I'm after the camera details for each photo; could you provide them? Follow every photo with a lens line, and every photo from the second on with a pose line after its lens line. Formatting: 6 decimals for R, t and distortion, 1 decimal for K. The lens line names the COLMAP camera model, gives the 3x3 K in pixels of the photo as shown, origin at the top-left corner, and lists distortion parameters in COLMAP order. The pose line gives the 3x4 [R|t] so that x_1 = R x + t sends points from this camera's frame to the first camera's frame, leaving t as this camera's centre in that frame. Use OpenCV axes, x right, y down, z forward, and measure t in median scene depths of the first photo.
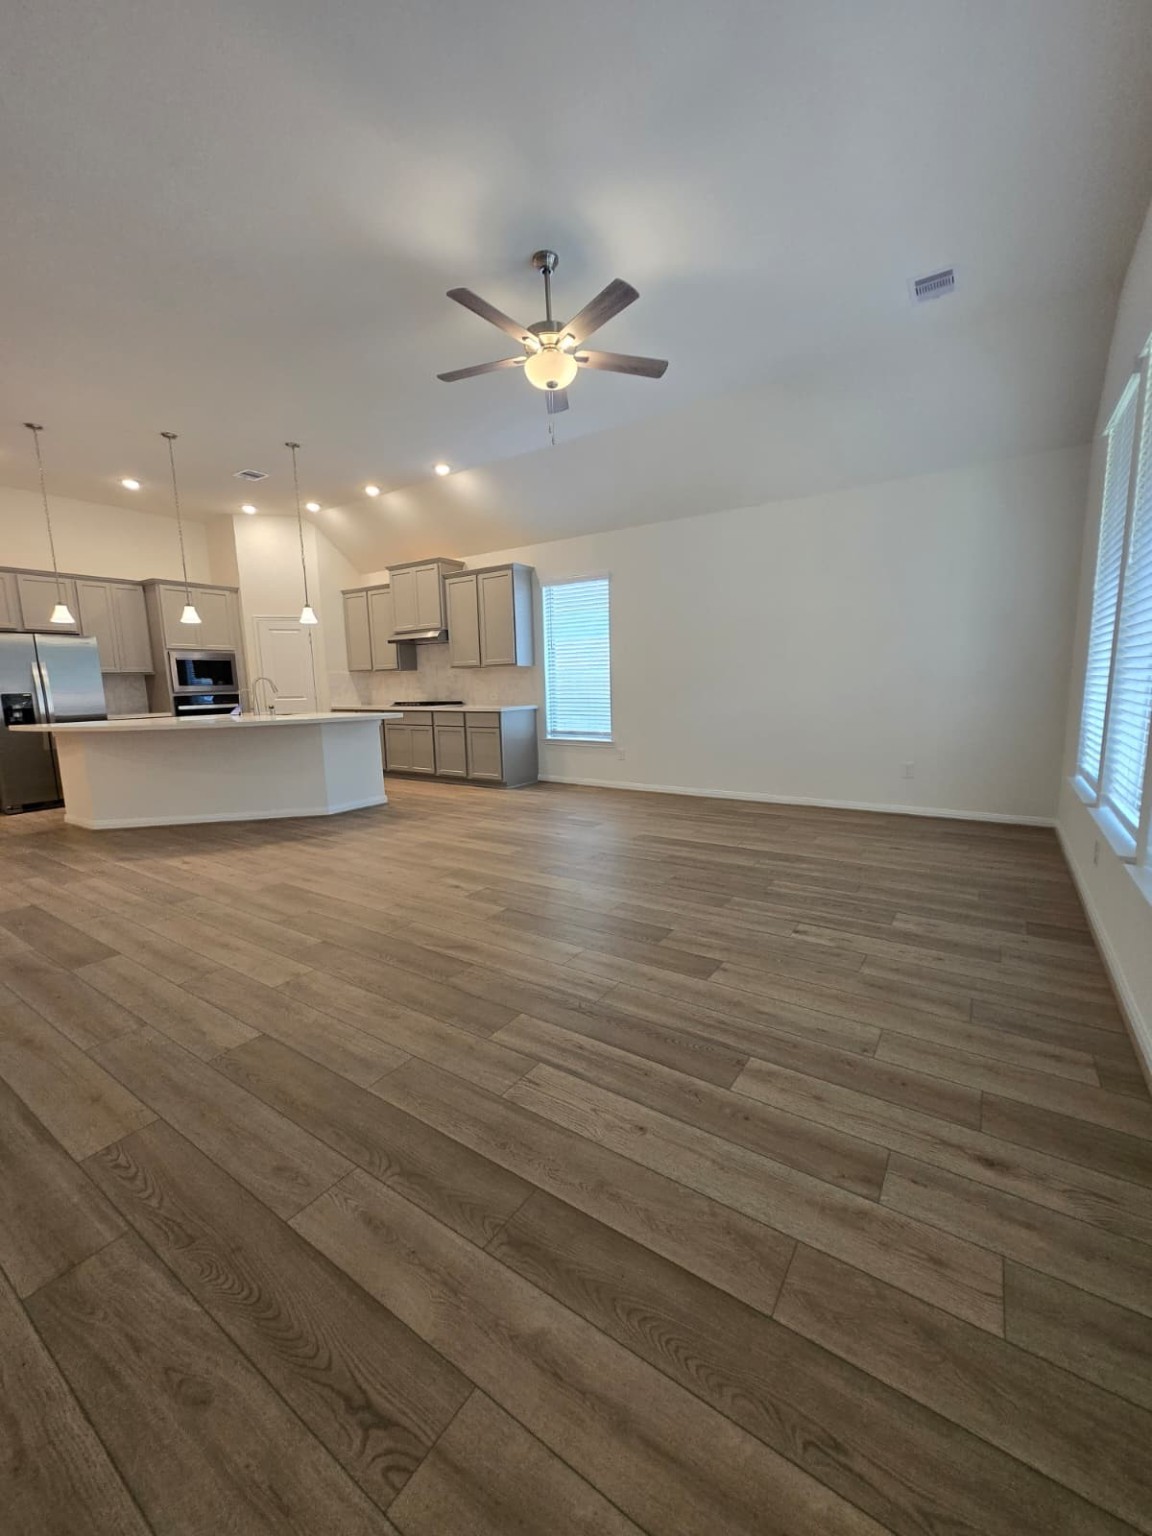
lens RADIAL K [[611.9, 0, 585.1], [0, 611.9, 762.9], [0, 0, 1]] dist [0.000426, 0.000048]
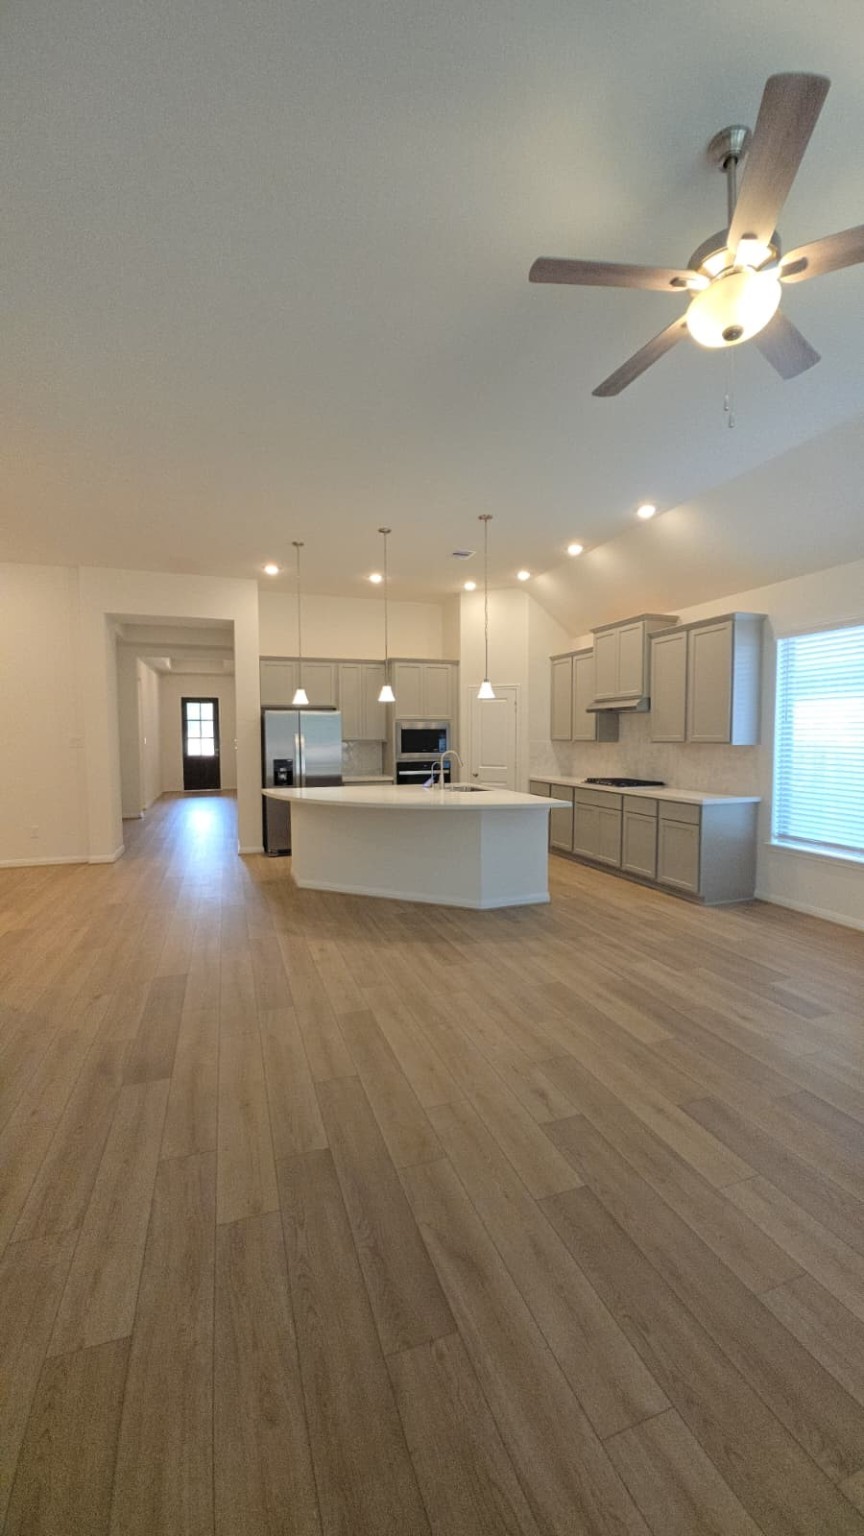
lens RADIAL K [[609.4, 0, 442.6], [0, 609.4, 771.0], [0, 0, 1]] dist [-0.000689, -0.000235]
pose [[0.807918, 0.050173, -0.587156, 0.044775], [-0.089130, 0.995310, -0.037591, -0.065900], [0.582516, 0.082704, 0.808601, 0.181543]]
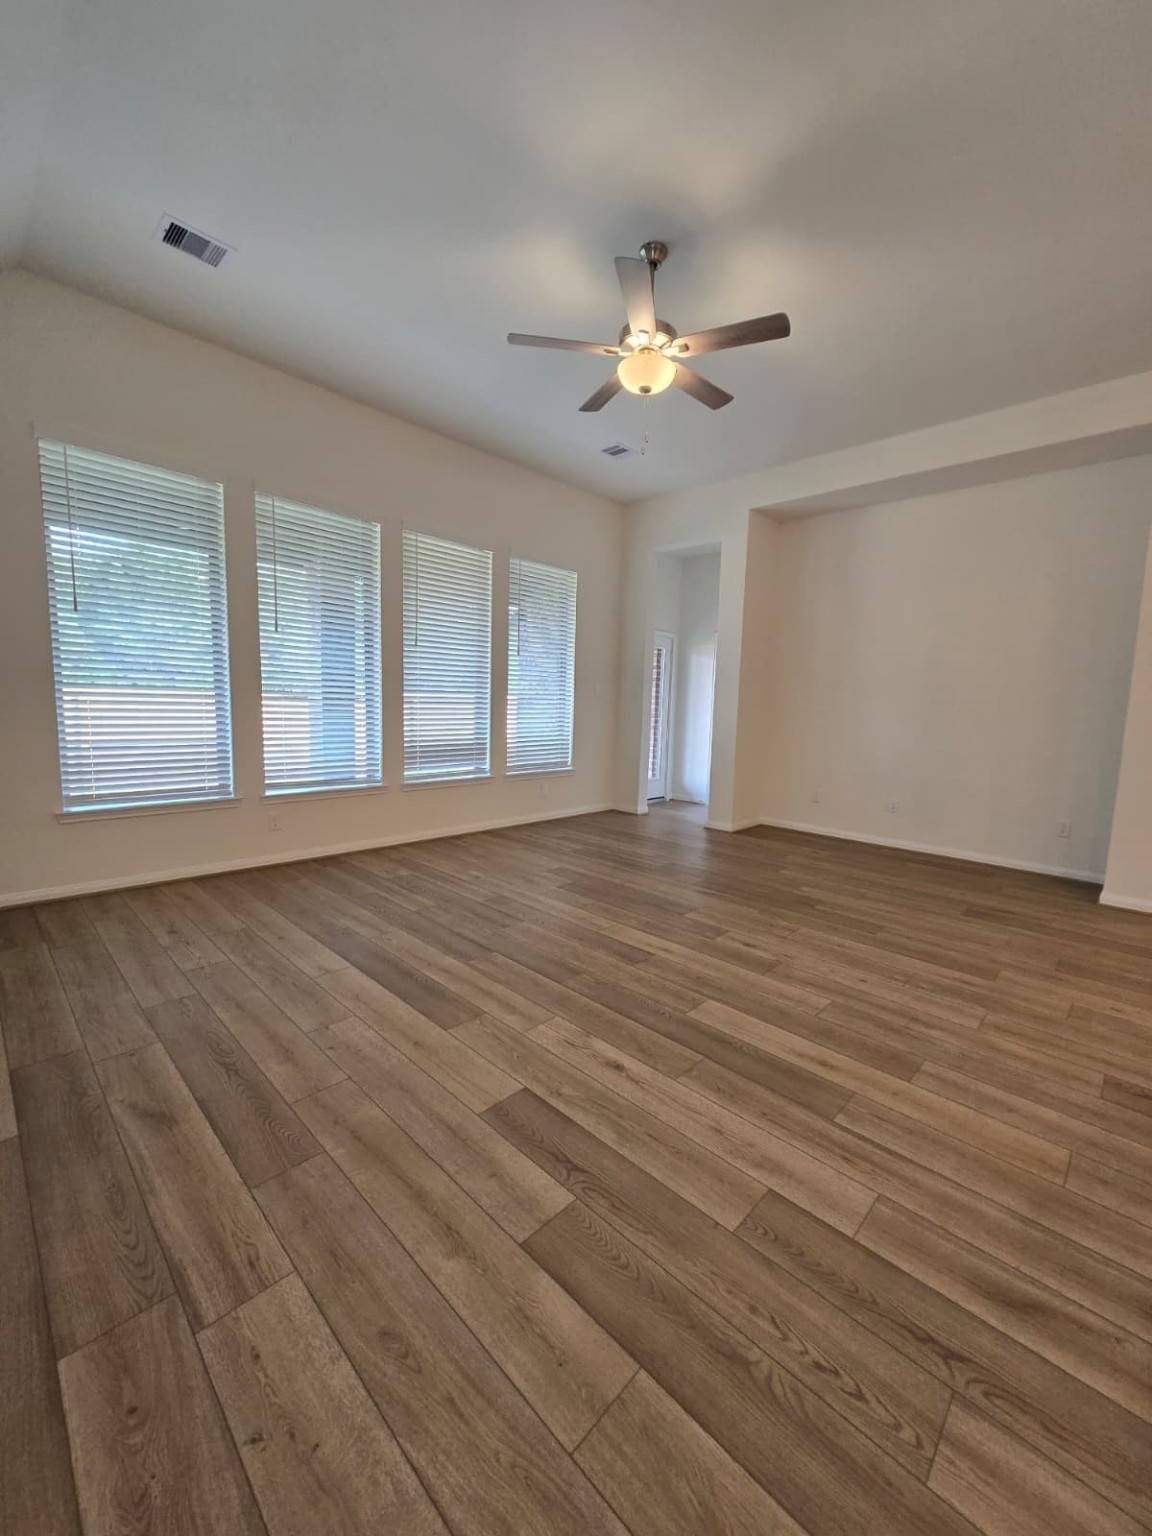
lens RADIAL K [[606.1, 0, 591.4], [0, 606.1, 771.1], [0, 0, 1]] dist [0.004899, 0.000361]
pose [[-0.986959, -0.030385, 0.158080, -0.061363], [0.008697, 0.970525, 0.240844, -0.133854], [-0.160739, 0.239078, -0.957604, 0.951837]]
